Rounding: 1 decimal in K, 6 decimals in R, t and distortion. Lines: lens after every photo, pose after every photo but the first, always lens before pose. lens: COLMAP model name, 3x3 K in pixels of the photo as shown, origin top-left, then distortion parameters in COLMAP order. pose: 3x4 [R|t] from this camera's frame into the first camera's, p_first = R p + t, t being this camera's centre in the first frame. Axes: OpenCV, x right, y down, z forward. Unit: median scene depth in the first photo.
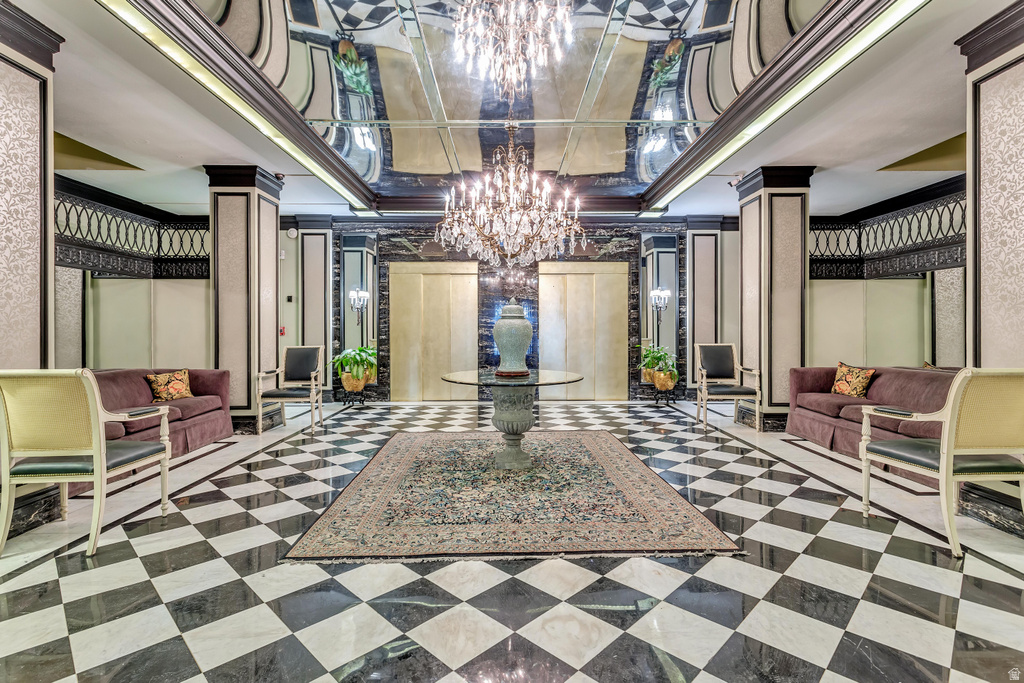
lens RADIAL K [[471.8, 0, 508.9], [0, 471.8, 330.1], [0, 0, 1]] dist [-0.000324, 0.000011]
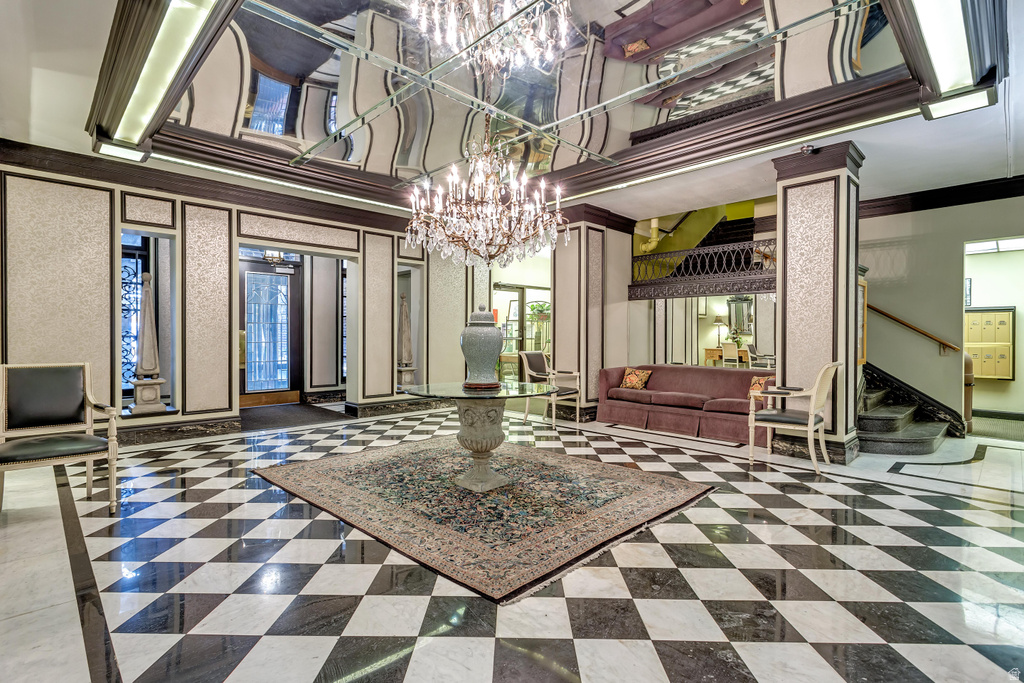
lens RADIAL K [[485.8, 0, 507.9], [0, 485.8, 334.3], [0, 0, 1]] dist [-0.001665, -0.000025]
pose [[0.703272, 0.003275, 0.710913, -0.475326], [0.004202, 0.999953, -0.008763, -0.001925], [-0.710908, 0.009150, 0.703225, 0.269609]]
